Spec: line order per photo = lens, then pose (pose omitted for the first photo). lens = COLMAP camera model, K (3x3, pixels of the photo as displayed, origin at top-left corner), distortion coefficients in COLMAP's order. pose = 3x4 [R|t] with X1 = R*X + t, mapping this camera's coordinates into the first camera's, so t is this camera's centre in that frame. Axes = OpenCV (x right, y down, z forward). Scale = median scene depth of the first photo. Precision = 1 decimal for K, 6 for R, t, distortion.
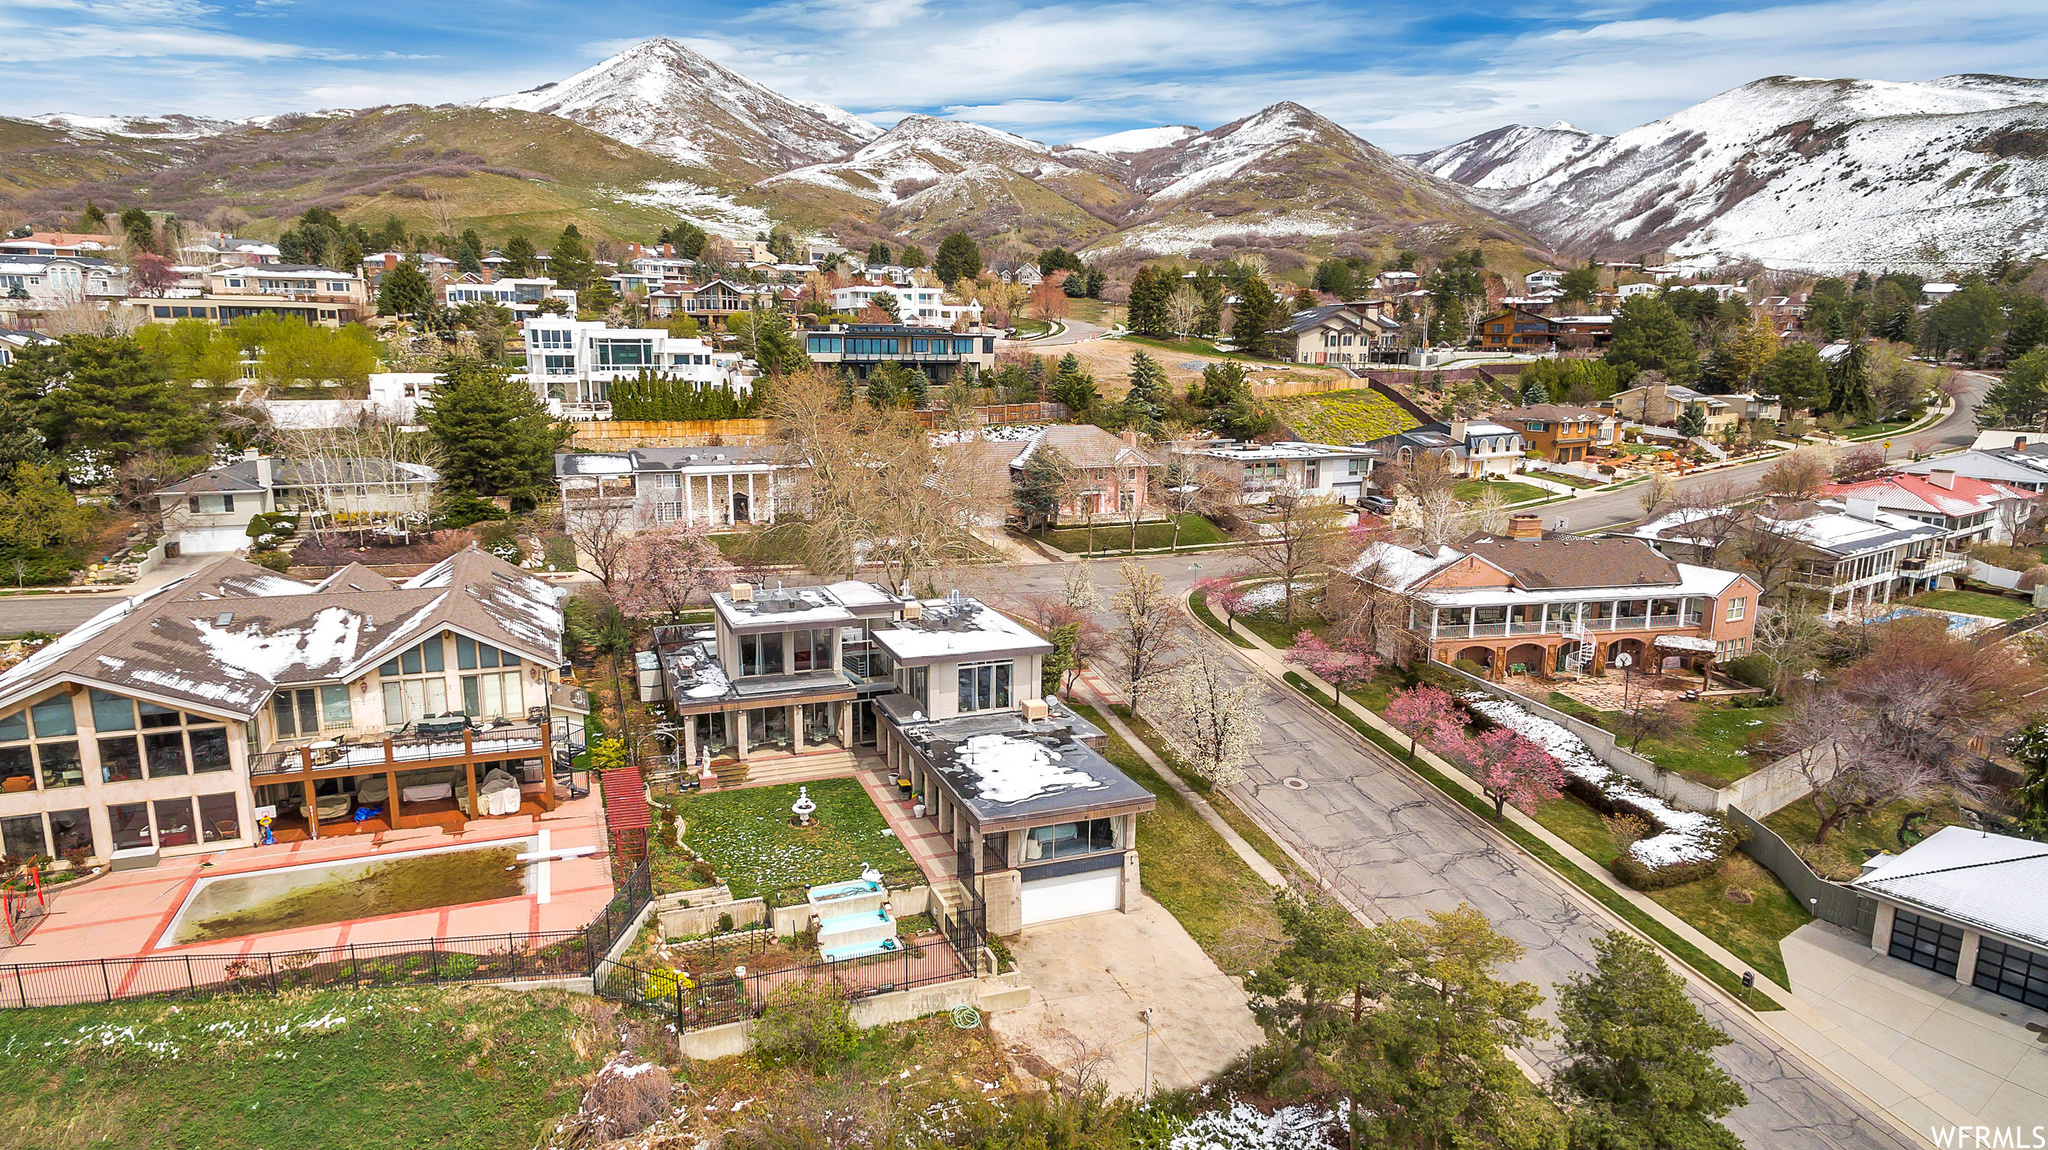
lens RADIAL K [[1182.1, 0, 1017.6], [0, 1182.1, 575.7], [0, 0, 1]] dist [0.007852, 0.002837]
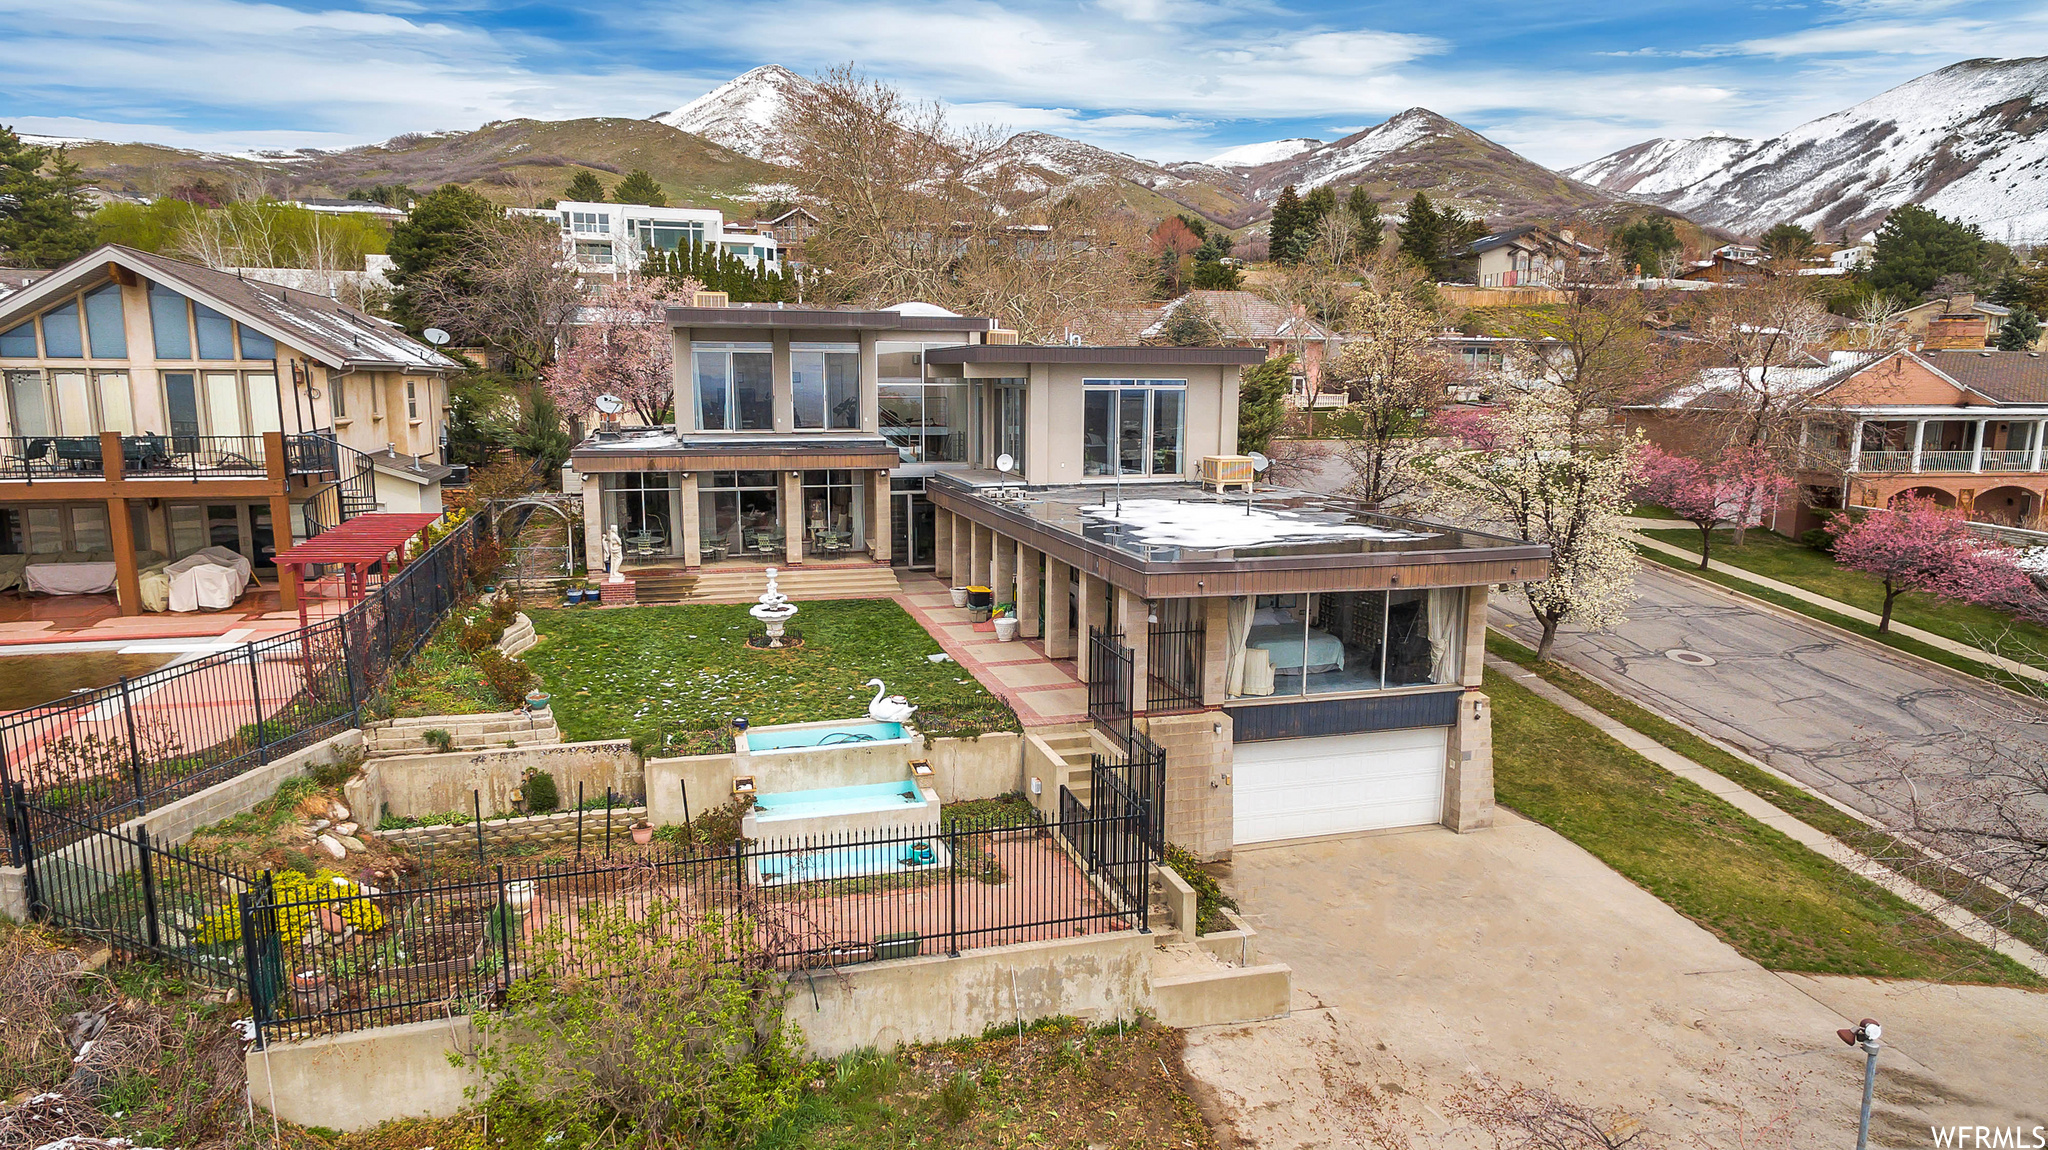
lens RADIAL K [[1203.3, 0, 1015.5], [0, 1203.3, 581.8], [0, 0, 1]] dist [0.005733, 0.002786]
pose [[0.995899, 0.009286, -0.090000, -0.012773], [-0.011865, 0.999533, -0.028163, 0.073461], [0.089696, 0.029115, 0.995544, 0.188710]]
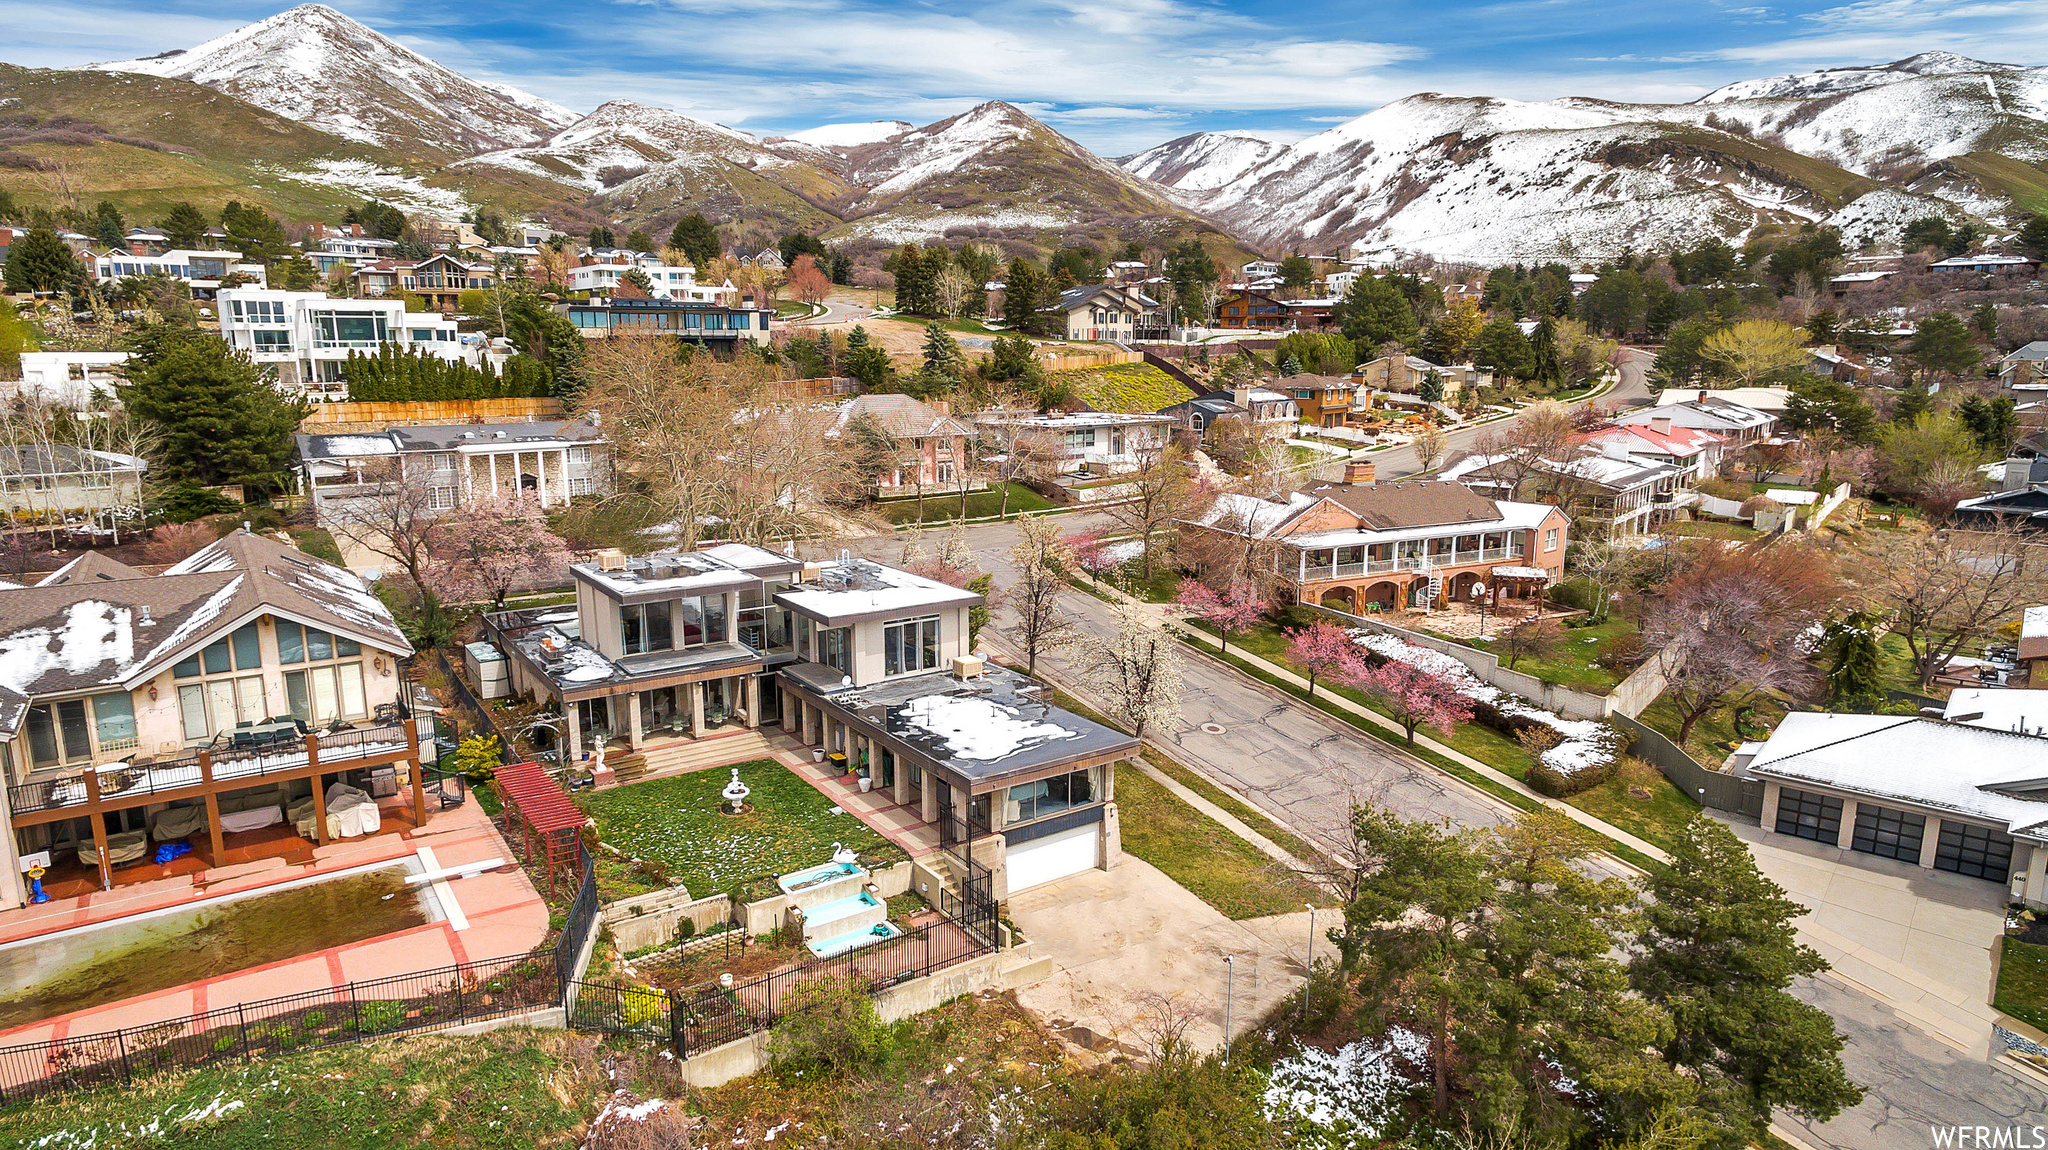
lens RADIAL K [[1179.5, 0, 1014.6], [0, 1179.5, 581.1], [0, 0, 1]] dist [0.004545, 0.003254]
pose [[0.973280, -0.055762, 0.222749, -0.061882], [0.054466, 0.998444, 0.011962, 0.015373], [-0.223069, 0.000490, 0.974803, 0.039702]]
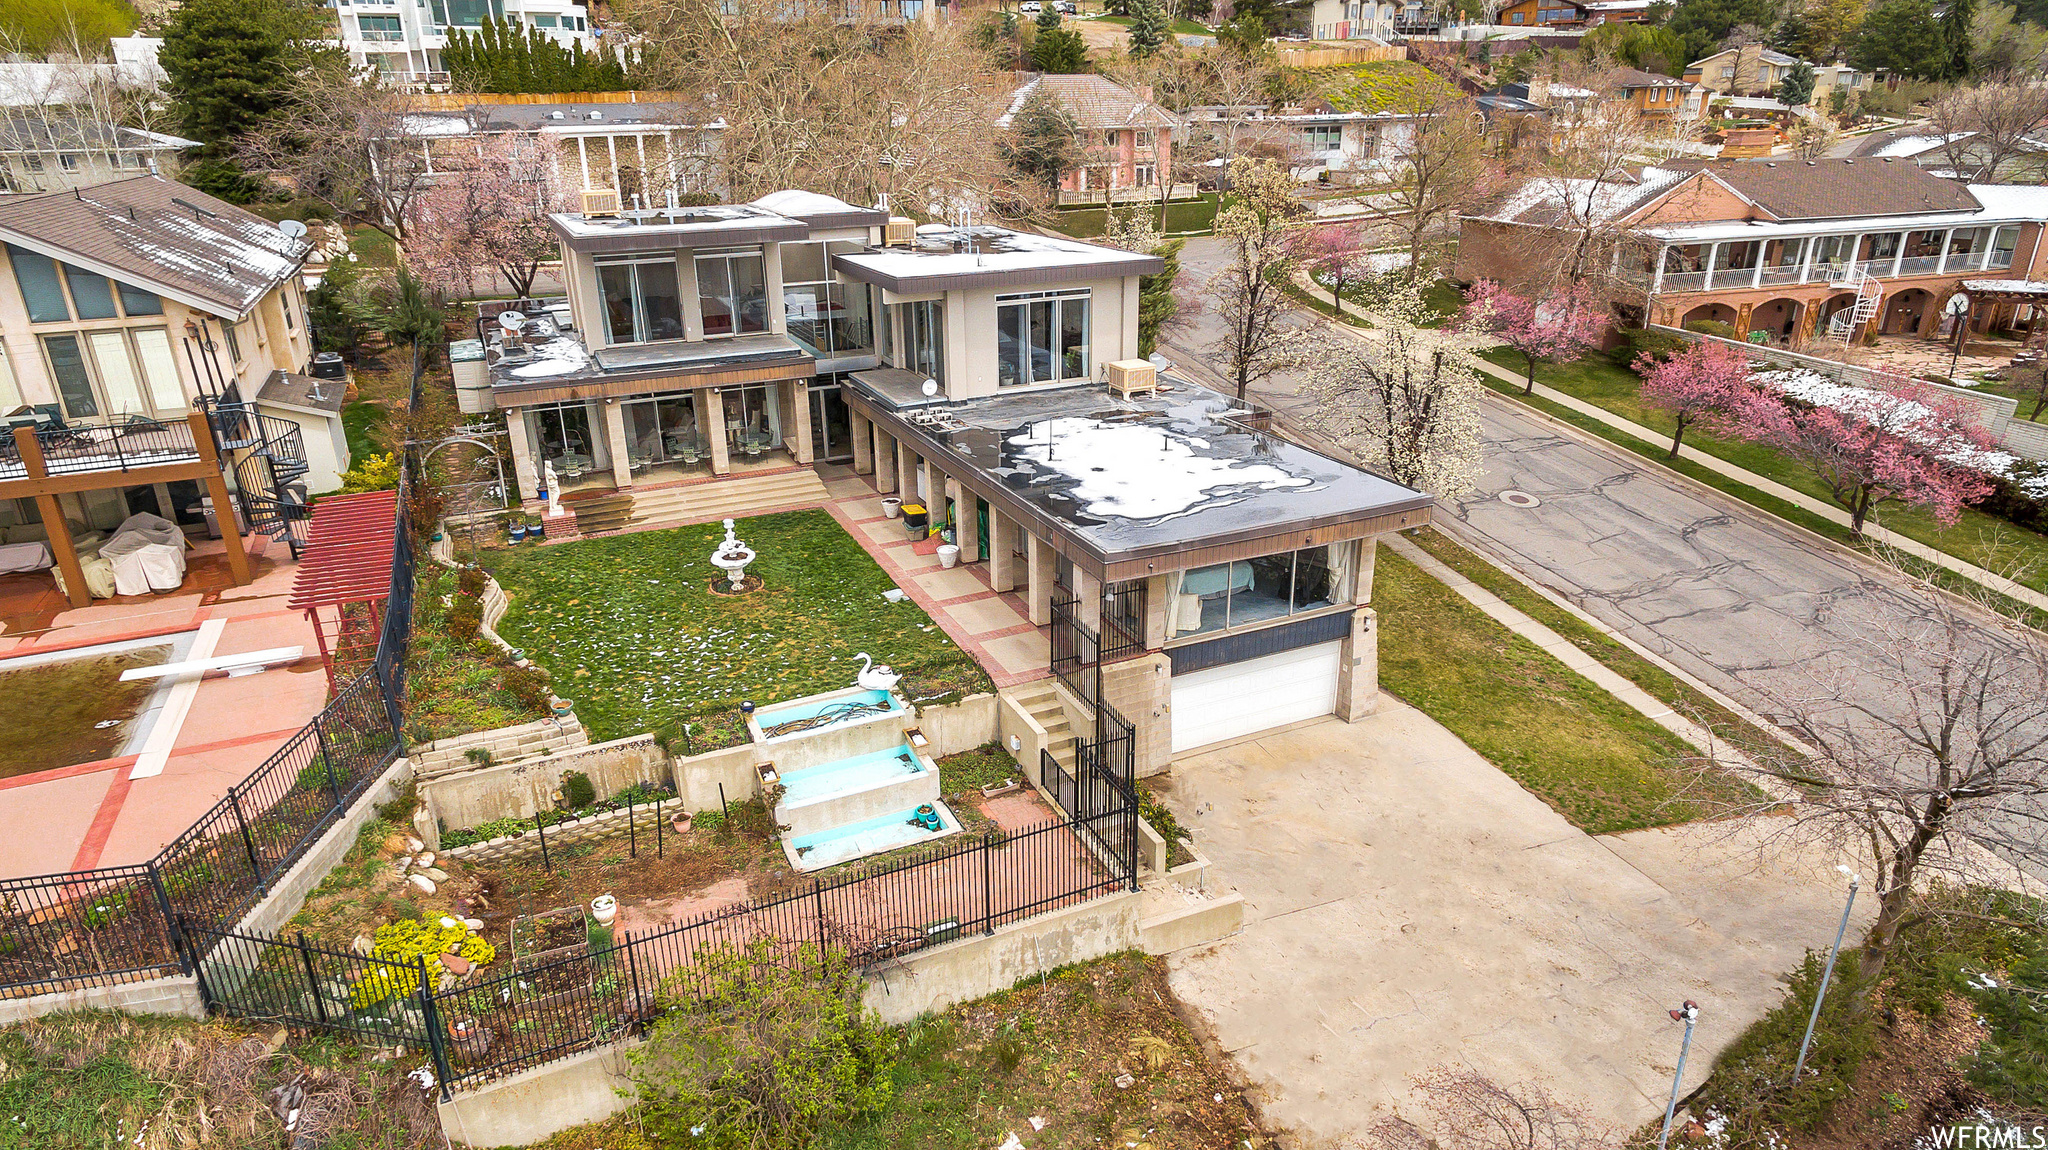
lens RADIAL K [[1179.5, 0, 1014.6], [0, 1179.5, 581.1], [0, 0, 1]] dist [0.004545, 0.003254]
pose [[0.998280, -0.044589, 0.038059, -0.027965], [0.036721, 0.981684, 0.186945, 0.041695], [-0.045697, -0.185226, 0.981633, 0.175724]]
